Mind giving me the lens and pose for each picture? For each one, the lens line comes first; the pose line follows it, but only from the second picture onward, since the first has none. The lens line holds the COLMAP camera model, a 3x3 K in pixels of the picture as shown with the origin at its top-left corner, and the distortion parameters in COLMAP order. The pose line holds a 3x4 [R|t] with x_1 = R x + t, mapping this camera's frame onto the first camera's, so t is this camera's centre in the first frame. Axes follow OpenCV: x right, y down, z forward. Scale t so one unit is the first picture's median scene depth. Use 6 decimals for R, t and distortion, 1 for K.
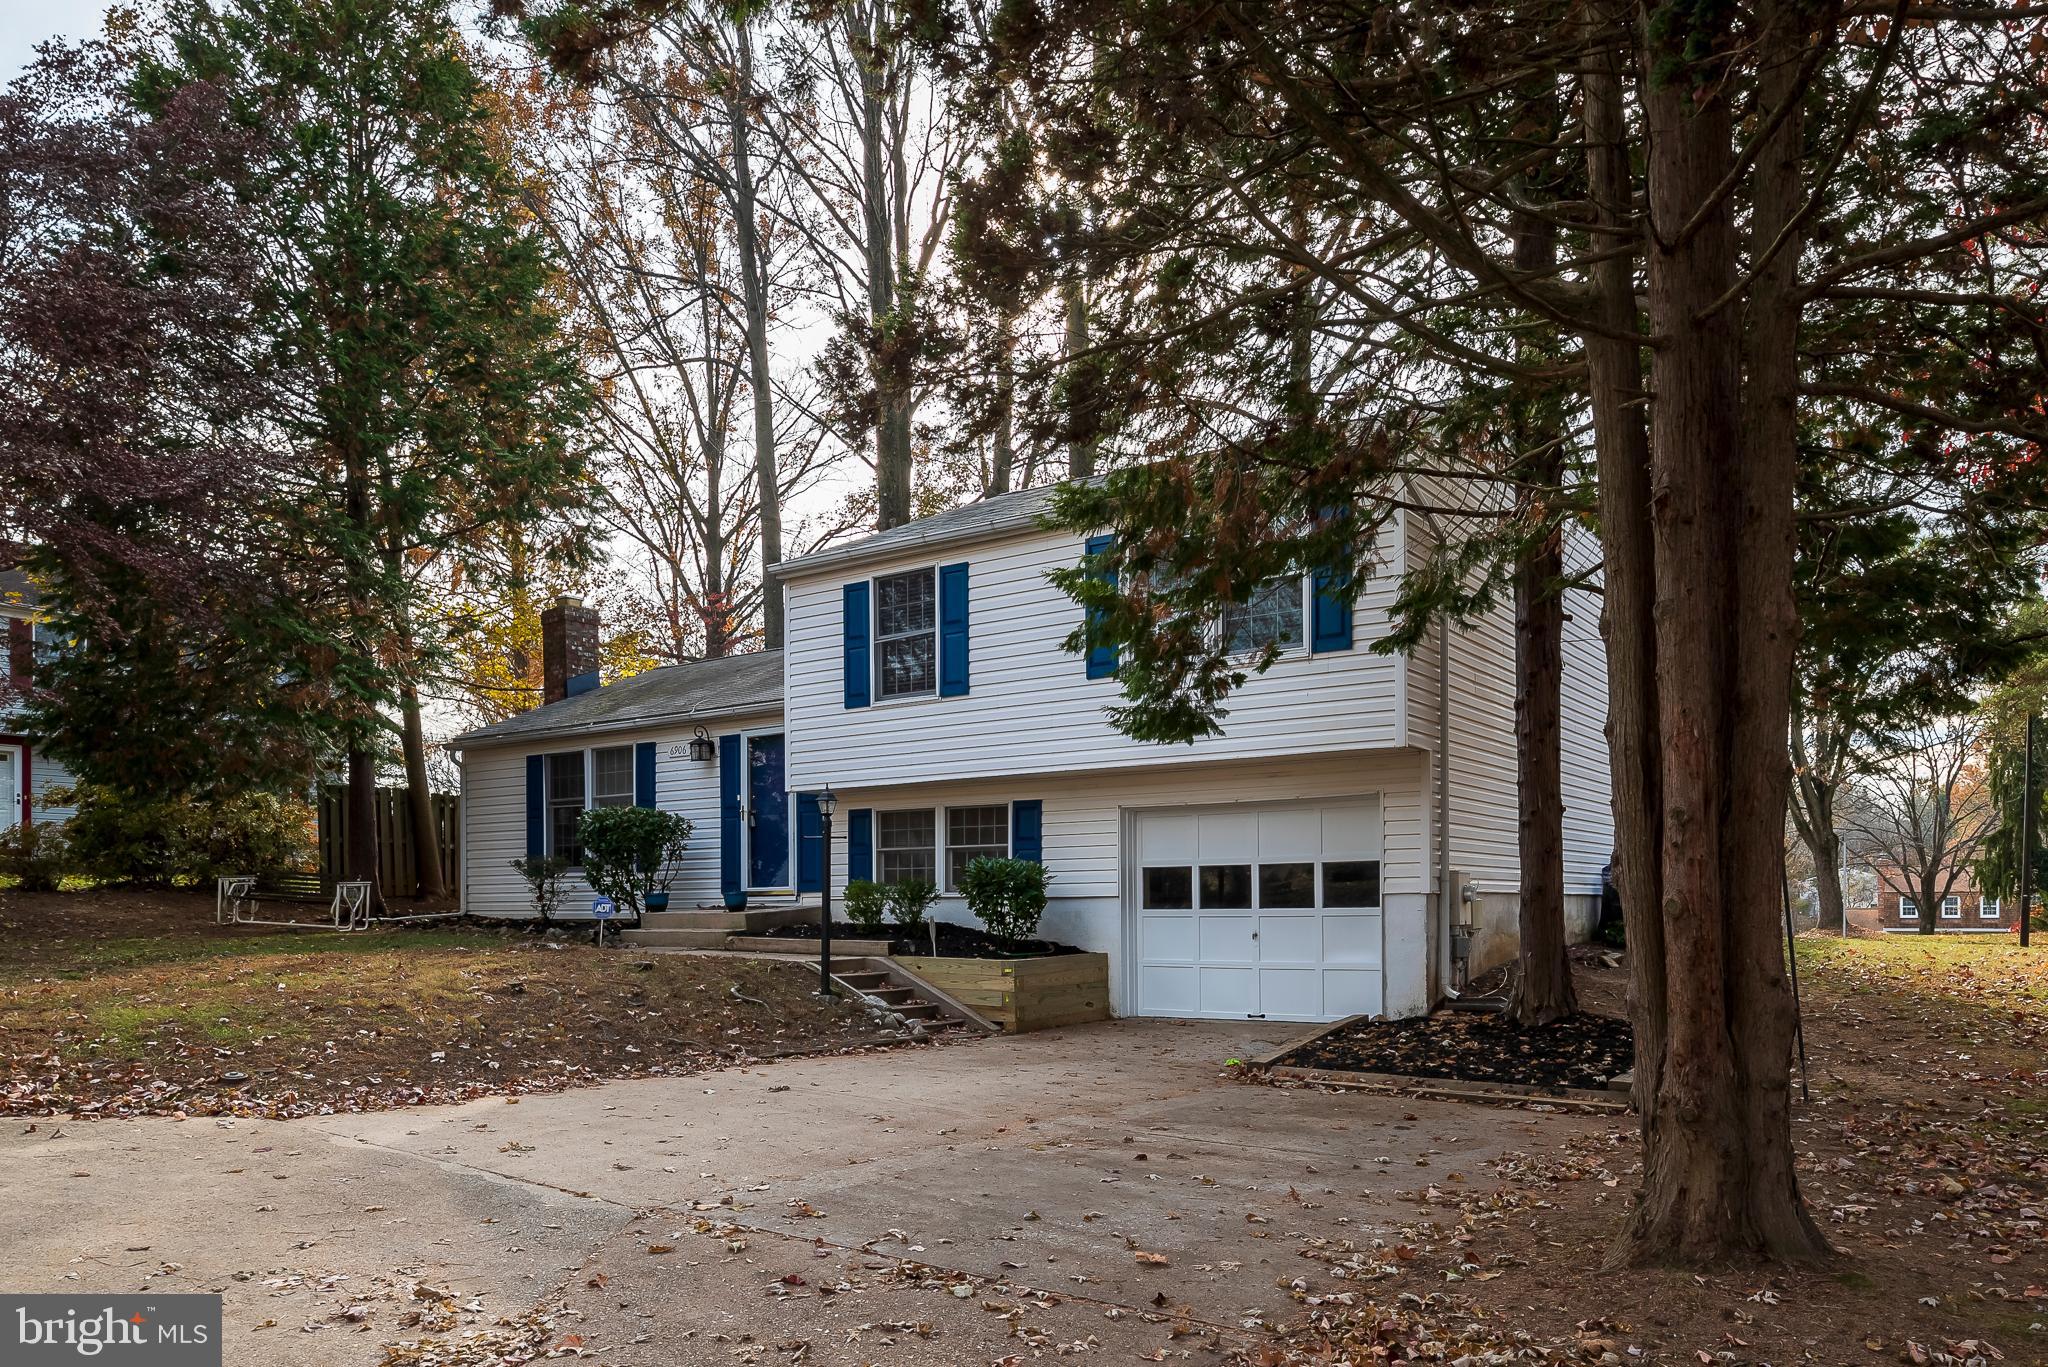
lens RADIAL K [[1396.8, 0, 1020.4], [0, 1396.8, 652.1], [0, 0, 1]] dist [0.000005, -0.000381]
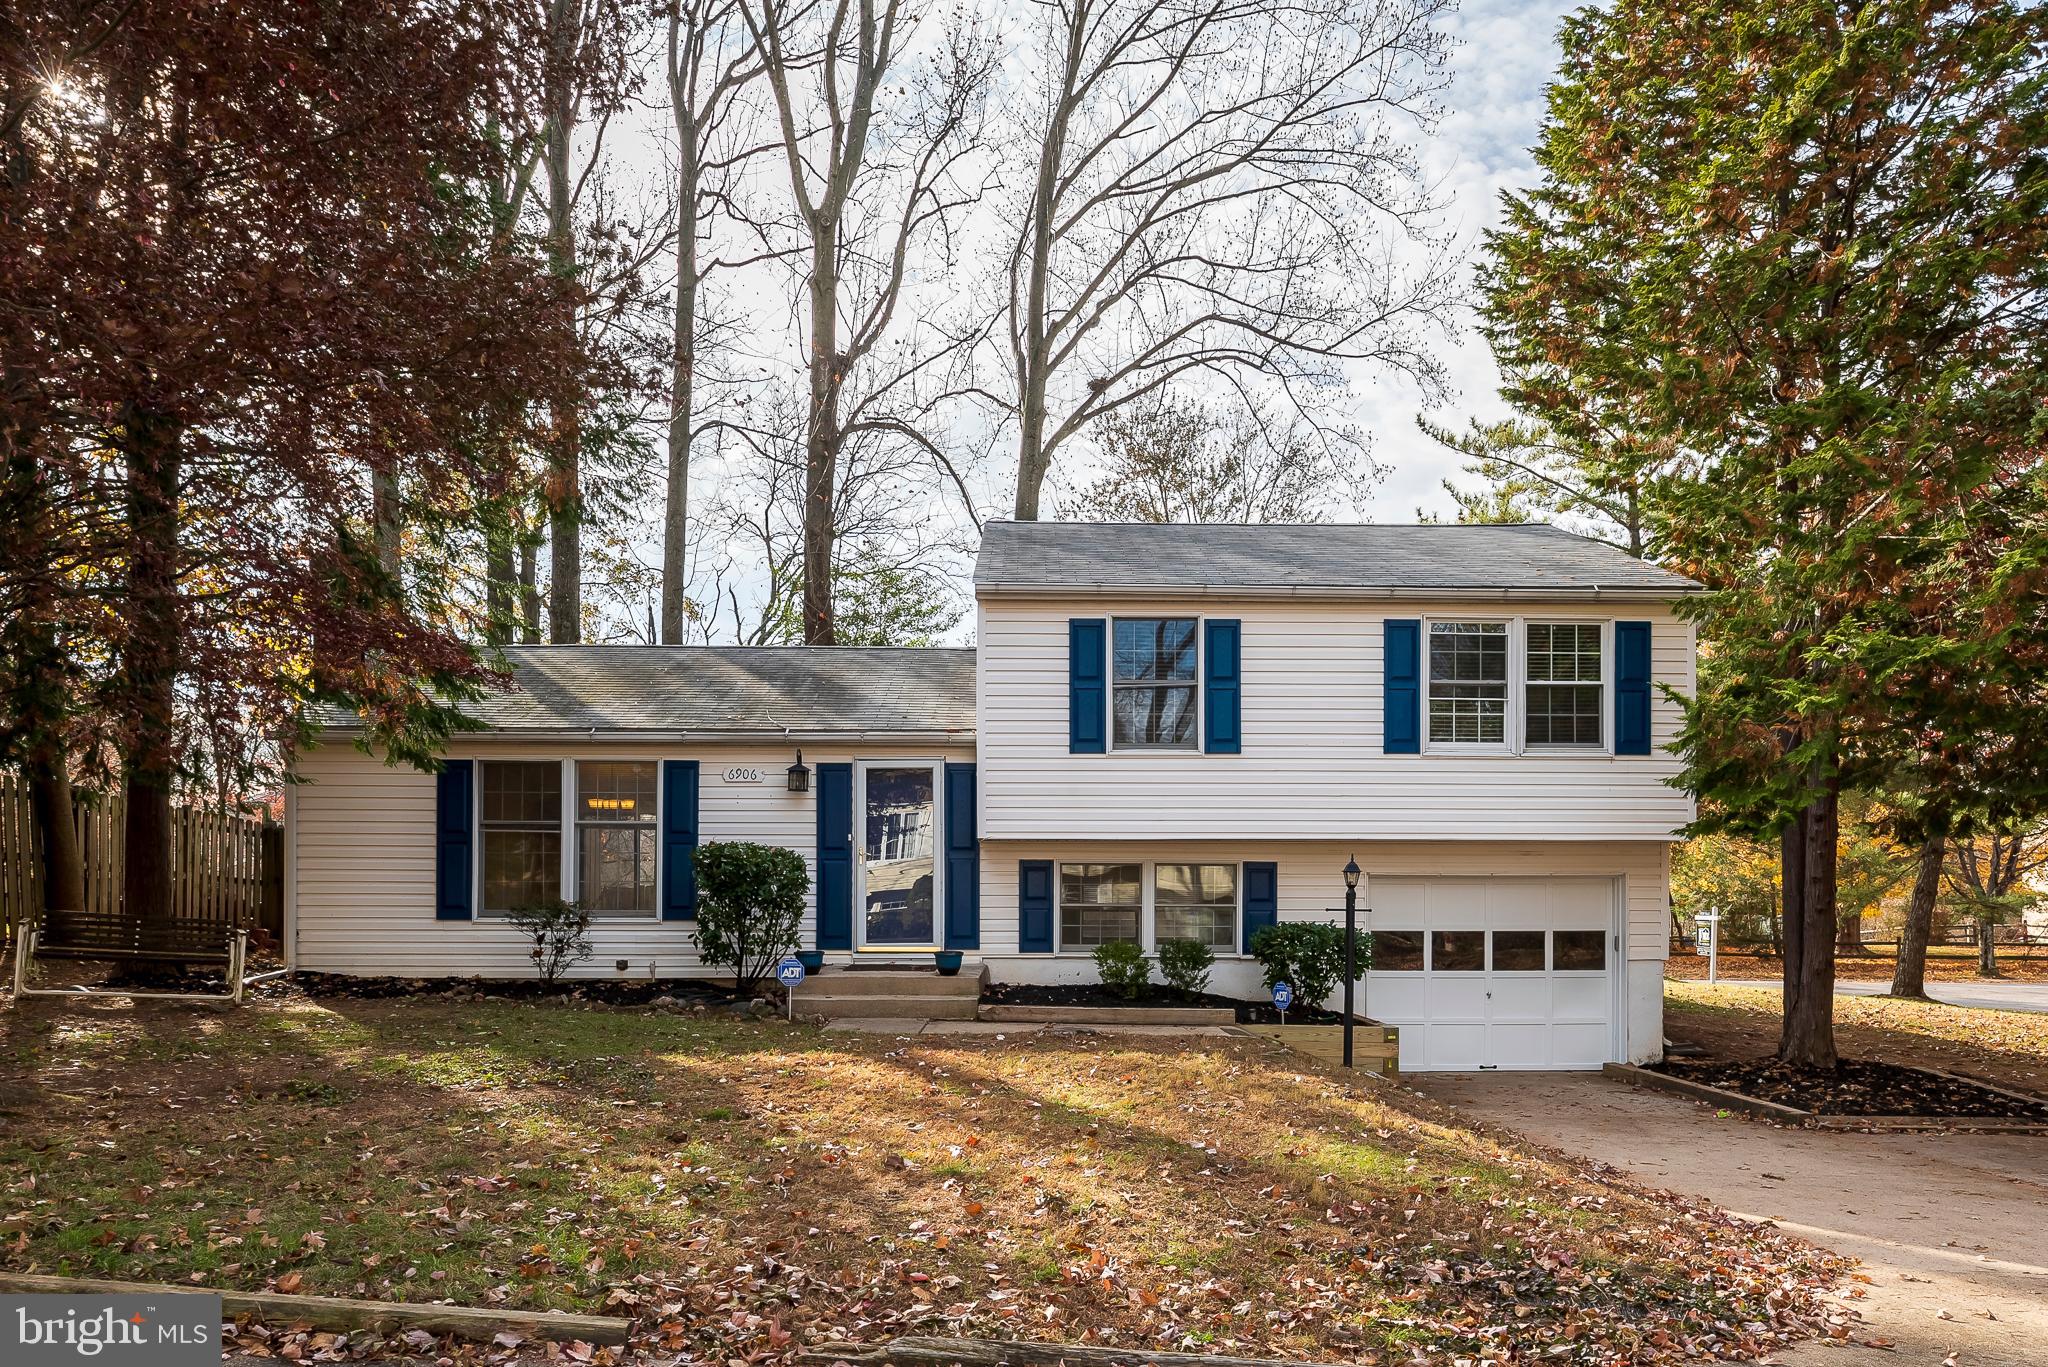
lens RADIAL K [[1396.8, 0, 1020.4], [0, 1396.8, 652.1], [0, 0, 1]] dist [0.000005, -0.000381]
pose [[0.803871, 0.117988, 0.582984, -0.738245], [-0.113111, 0.992567, -0.044915, 0.020686], [-0.583950, -0.029836, 0.811241, 0.286043]]
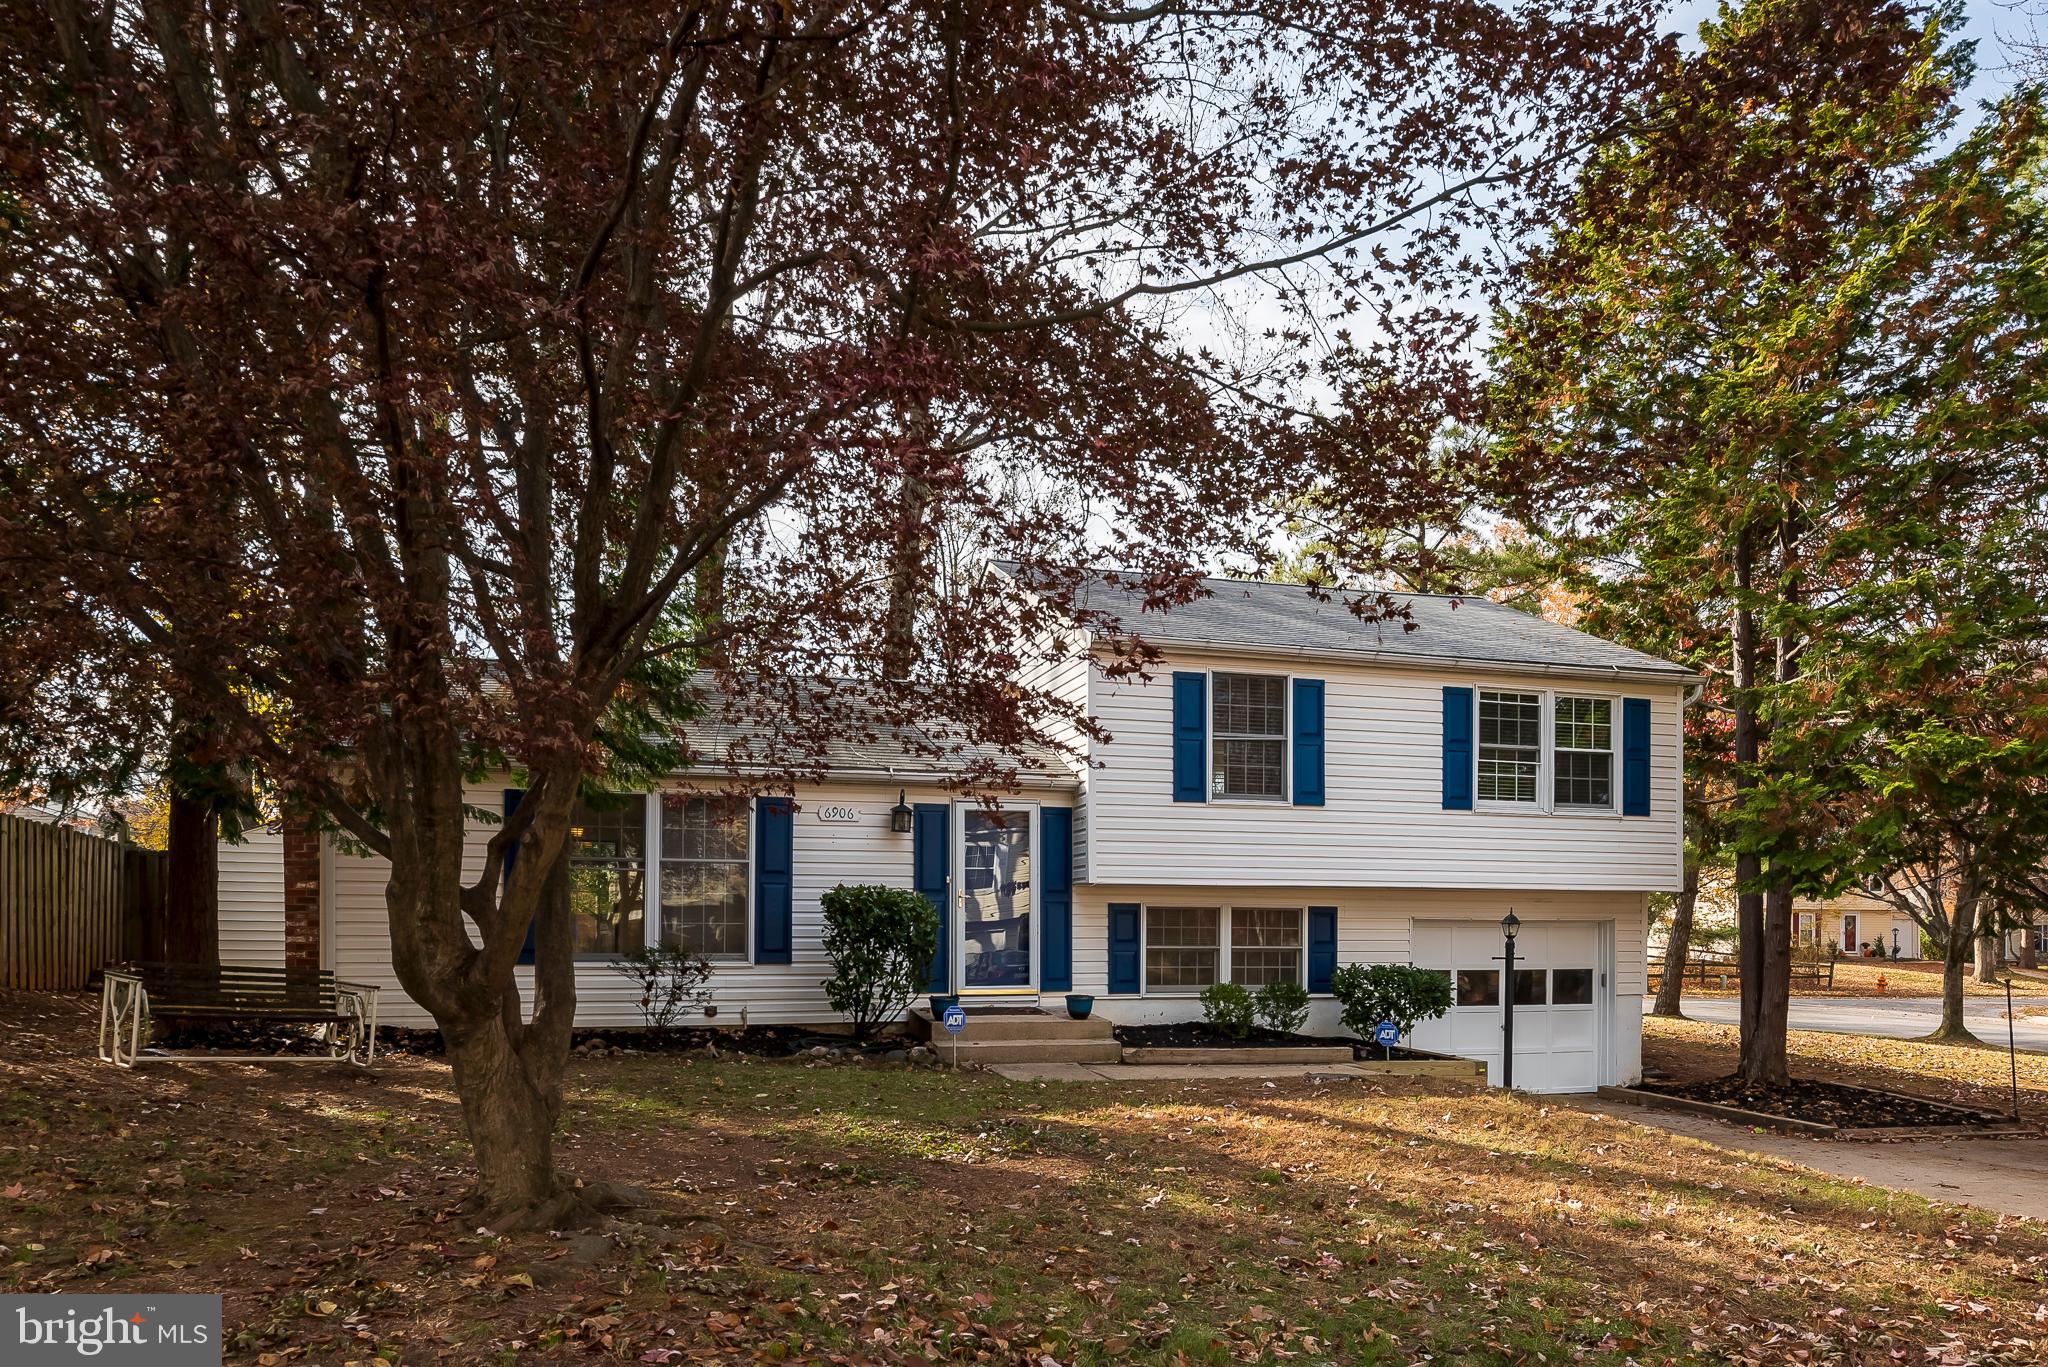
lens RADIAL K [[1408.6, 0, 1024.0], [0, 1408.6, 683.5], [0, 0, 1]] dist [0.000025, 0.000301]
pose [[0.615003, 0.144646, 0.775144, -1.001736], [-0.148293, 0.986707, -0.066468, 0.042575], [-0.774455, -0.074071, 0.628278, 0.506681]]
